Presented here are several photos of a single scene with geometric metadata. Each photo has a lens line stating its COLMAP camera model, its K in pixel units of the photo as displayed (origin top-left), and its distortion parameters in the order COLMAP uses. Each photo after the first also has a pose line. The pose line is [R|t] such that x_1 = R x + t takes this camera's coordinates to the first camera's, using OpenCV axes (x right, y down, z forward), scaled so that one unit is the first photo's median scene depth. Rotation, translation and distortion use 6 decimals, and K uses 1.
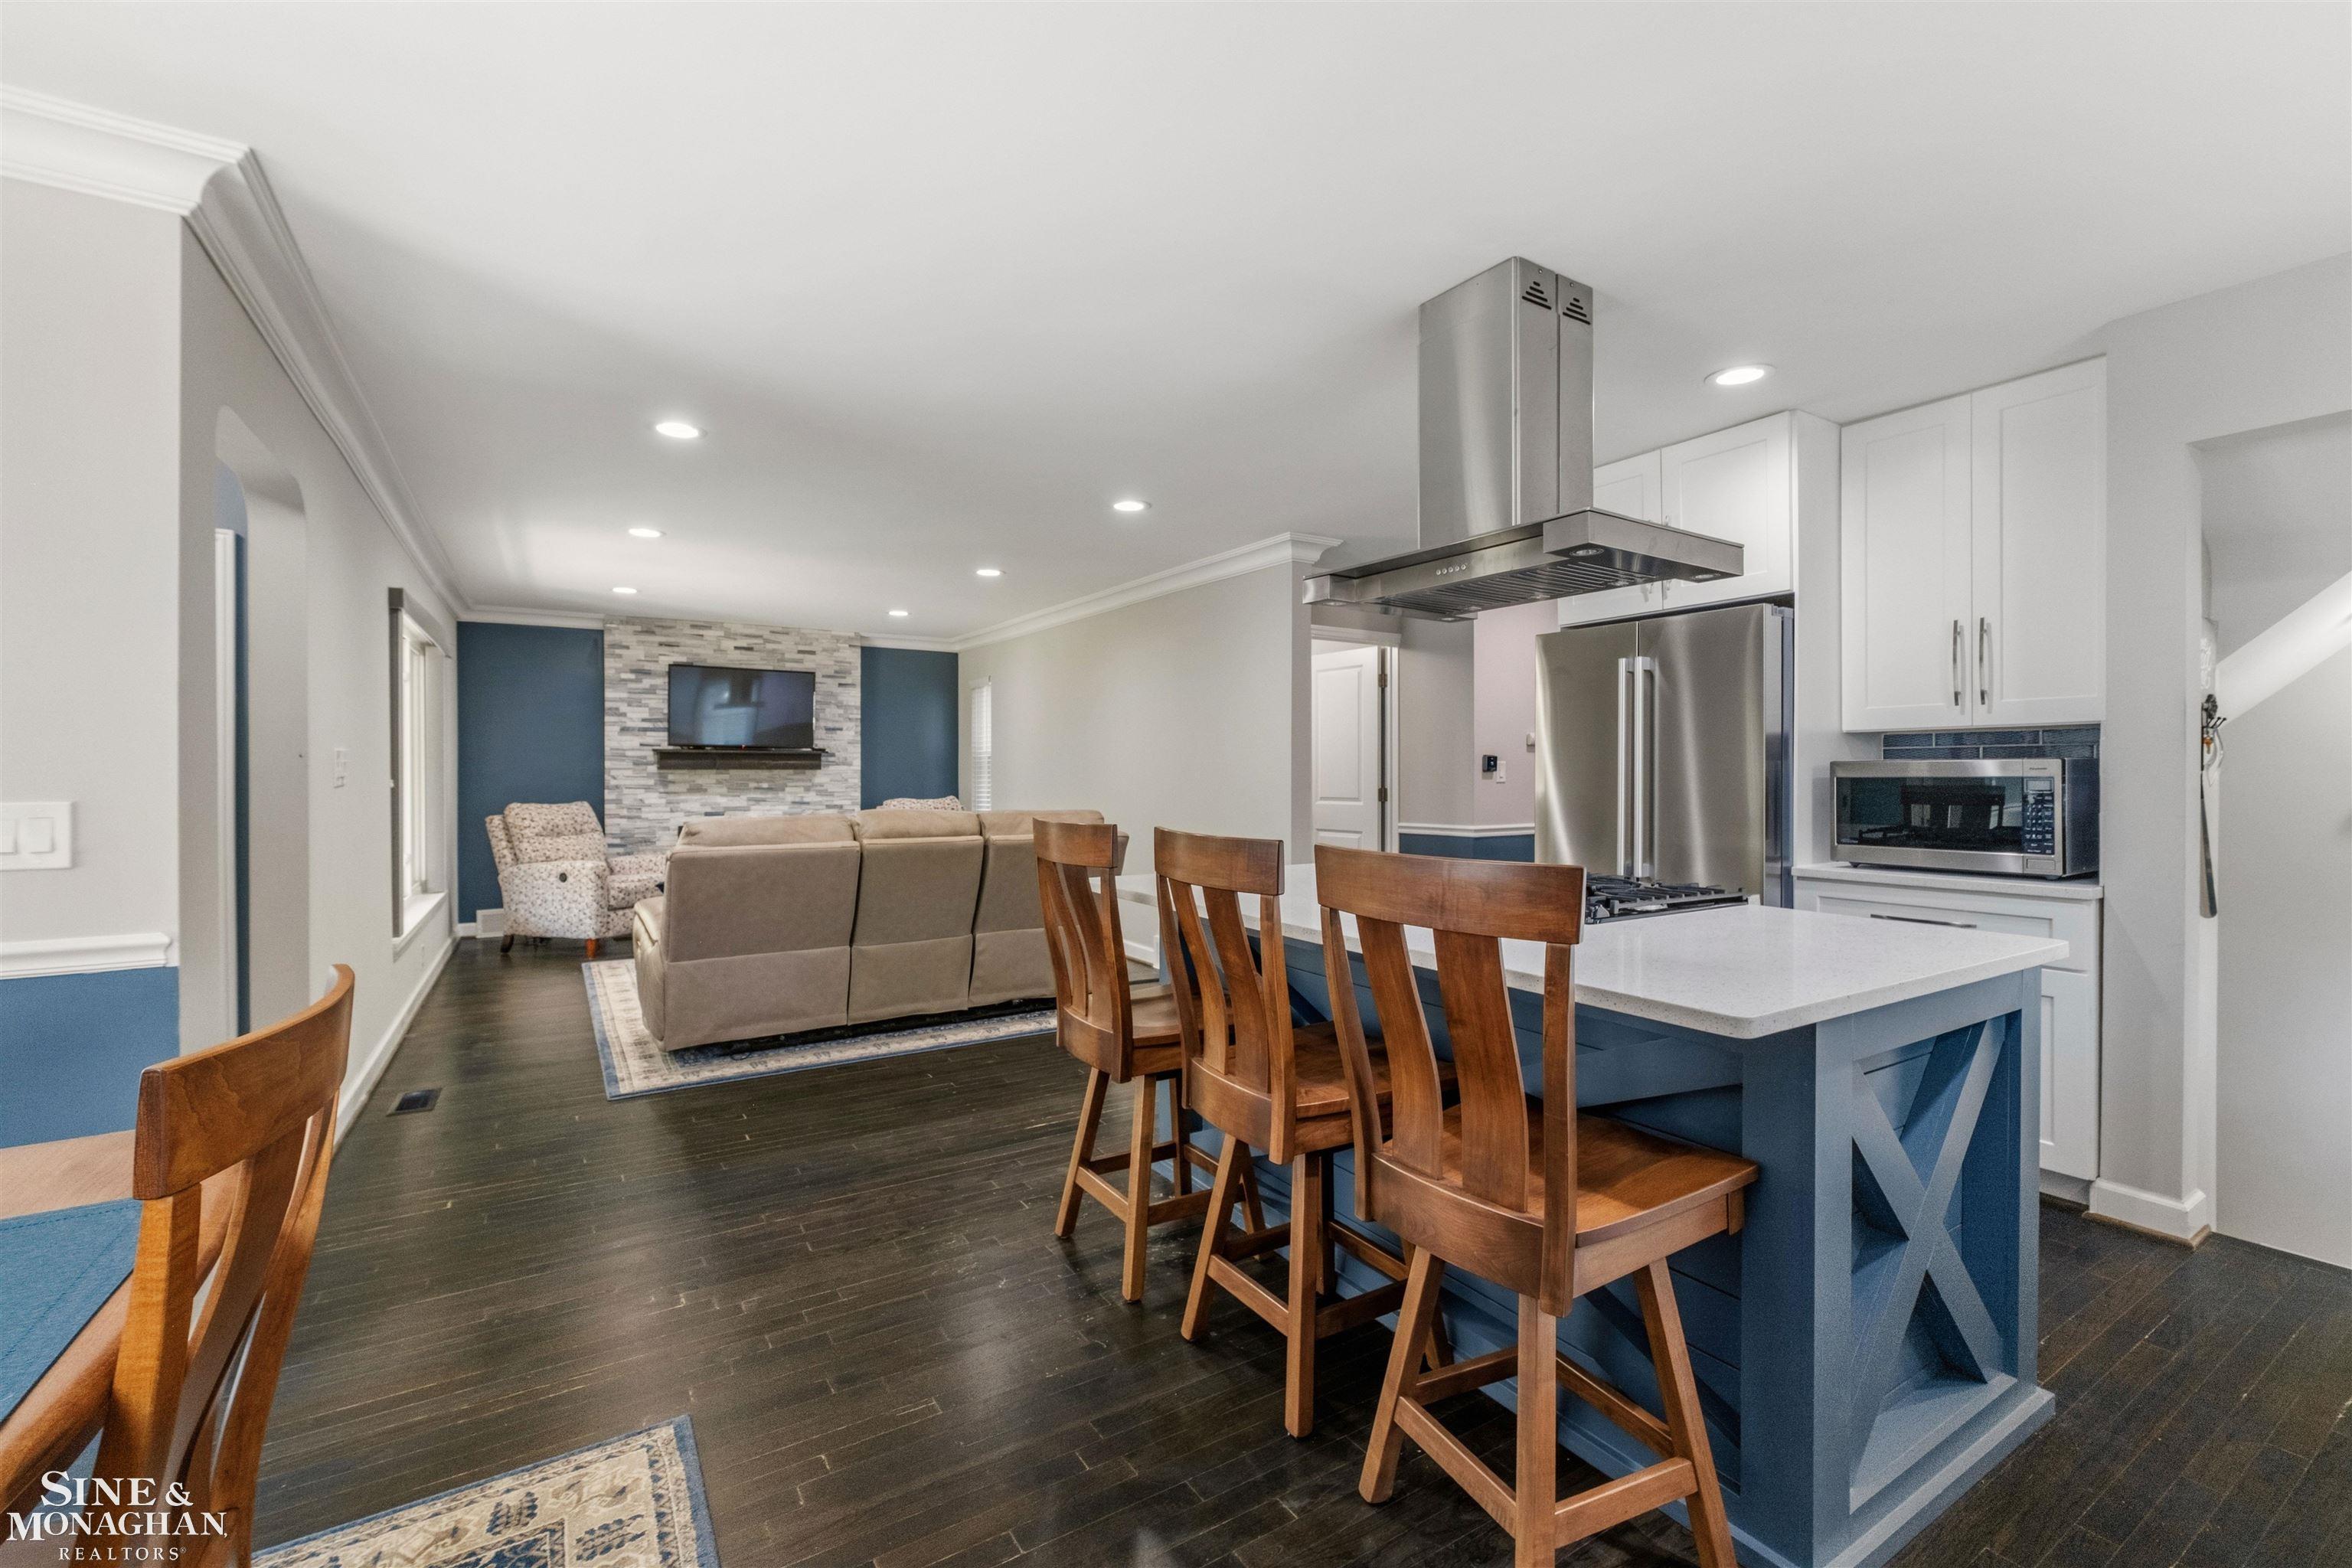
lens RADIAL K [[1004.6, 0, 1178.0], [0, 1004.6, 777.4], [0, 0, 1]] dist [-0.000582, -0.000019]
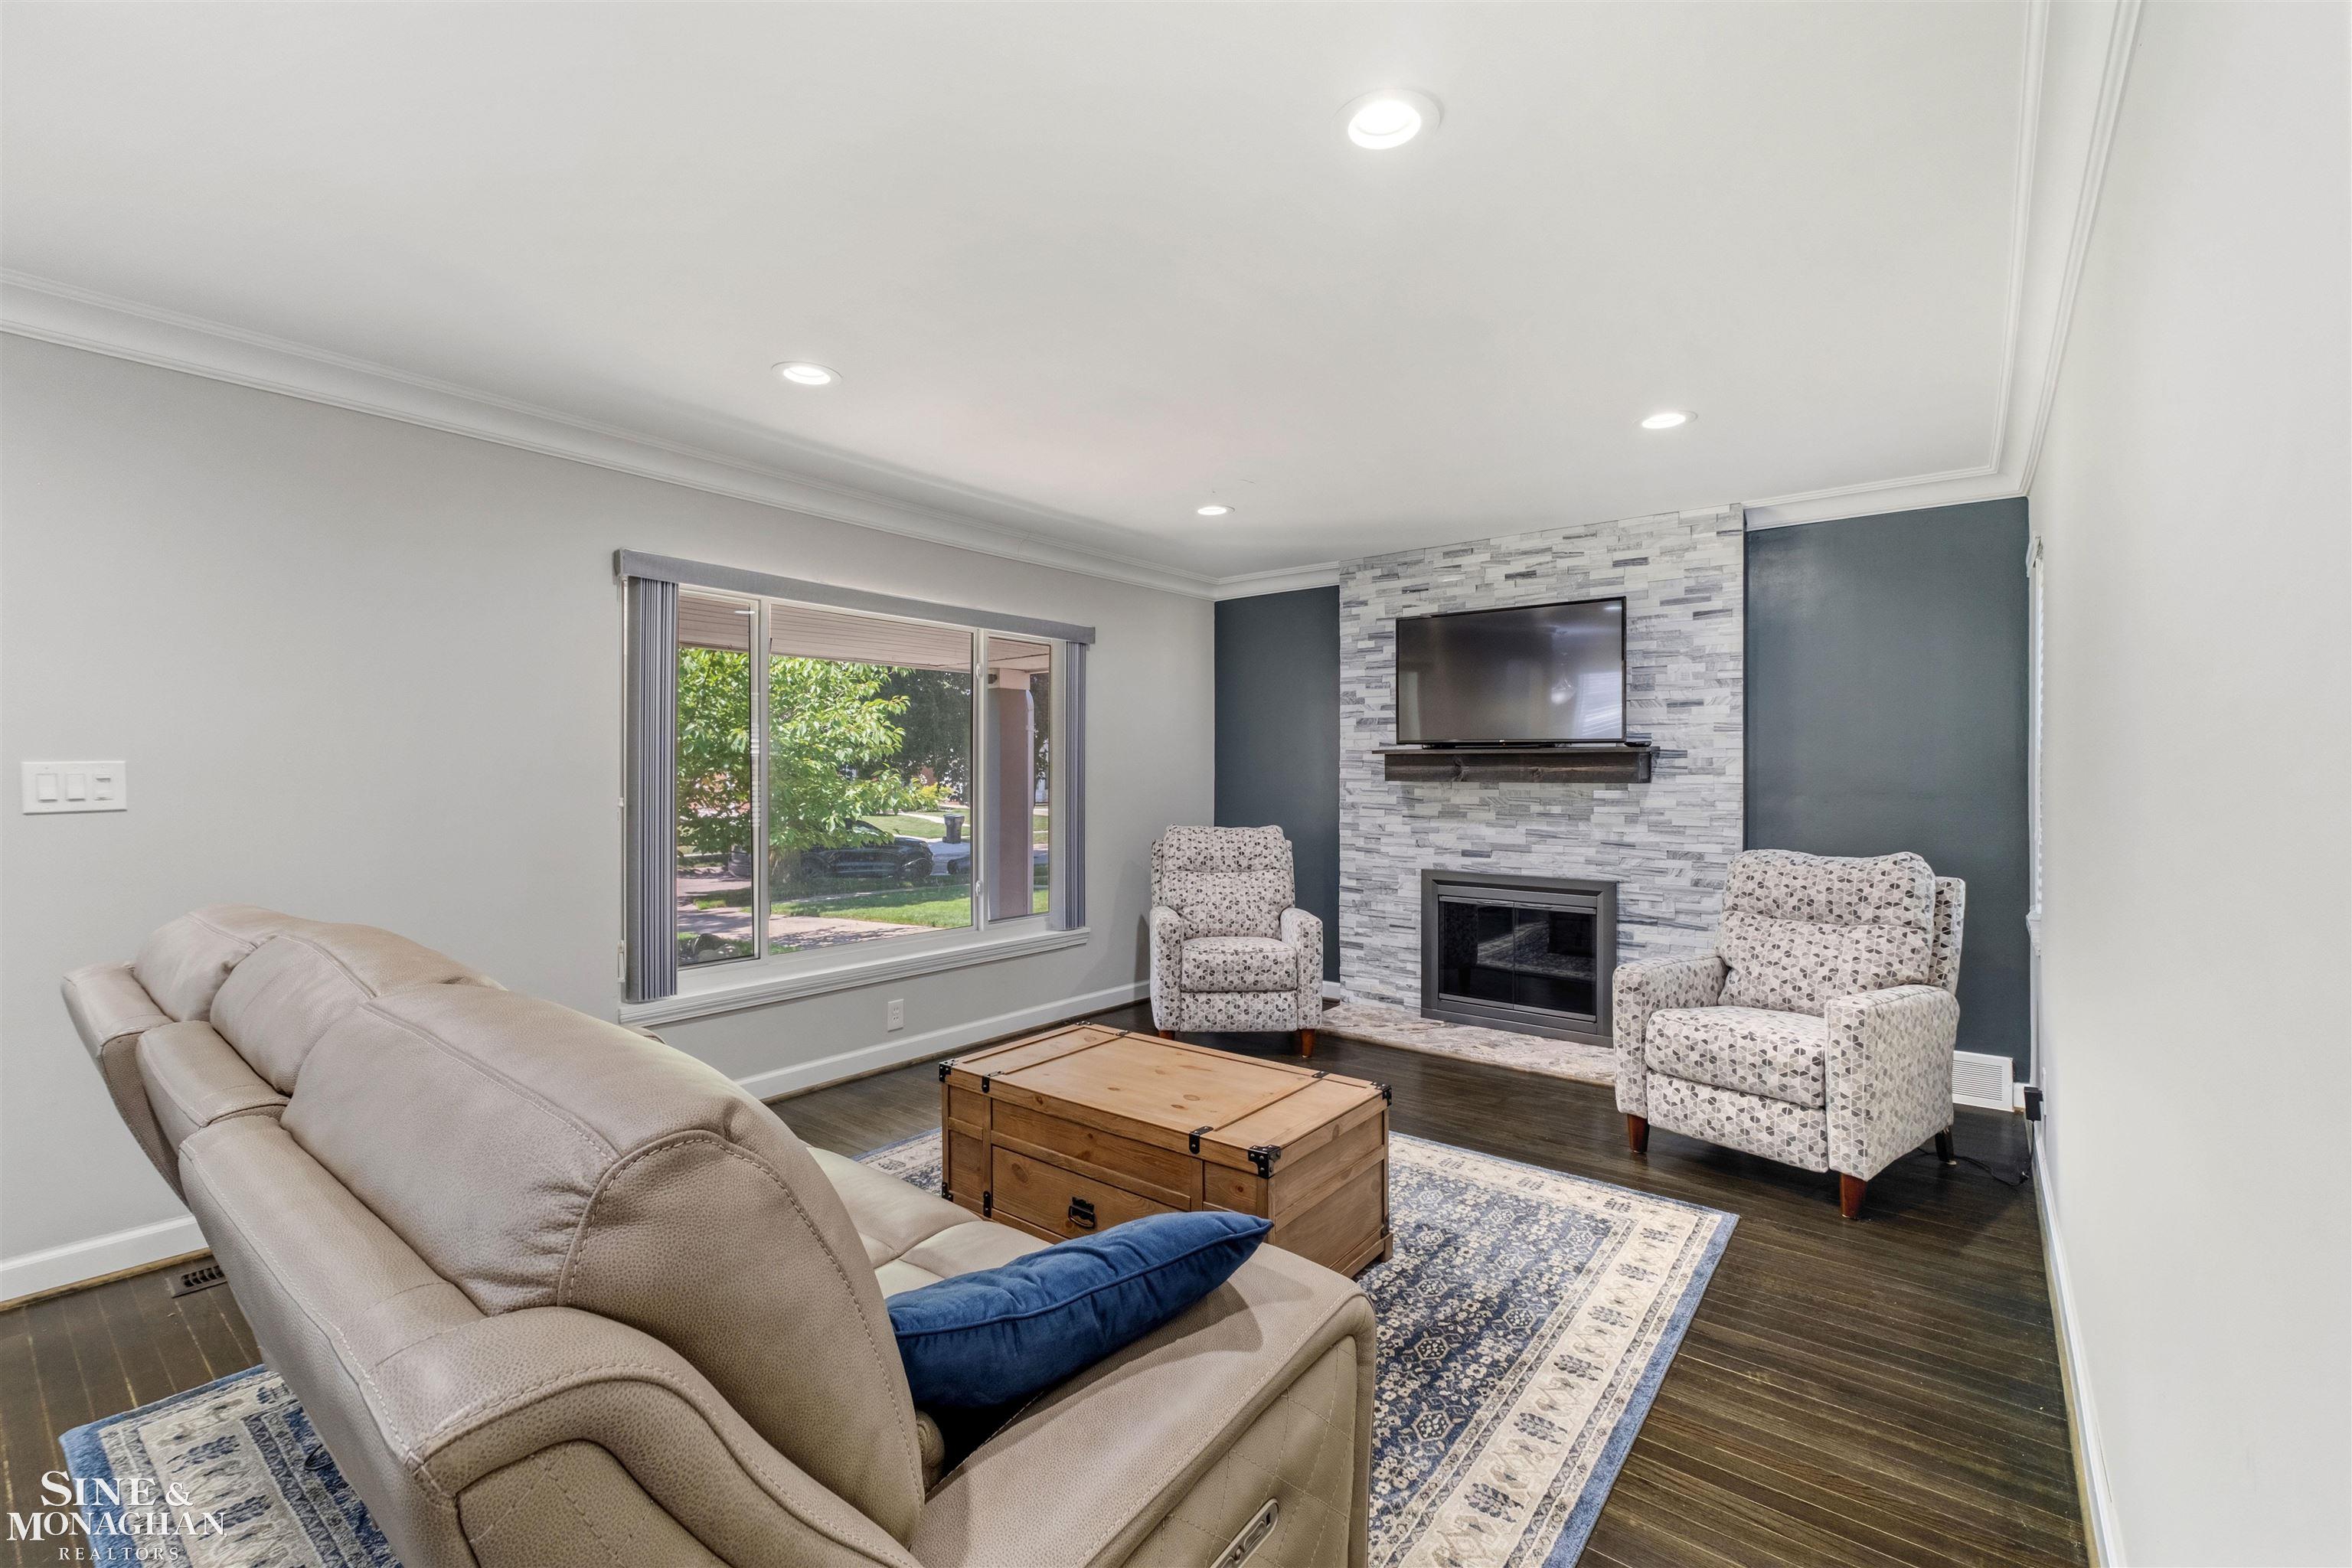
lens RADIAL K [[1004.6, 0, 1176.0], [0, 1004.6, 773.8], [0, 0, 1]] dist [-0.000582, -0.000019]
pose [[0.341544, 0.002113, -0.939863, 0.052231], [-0.007098, 0.999975, -0.000331, -0.011052], [0.939839, 0.006785, 0.341551, 0.625885]]
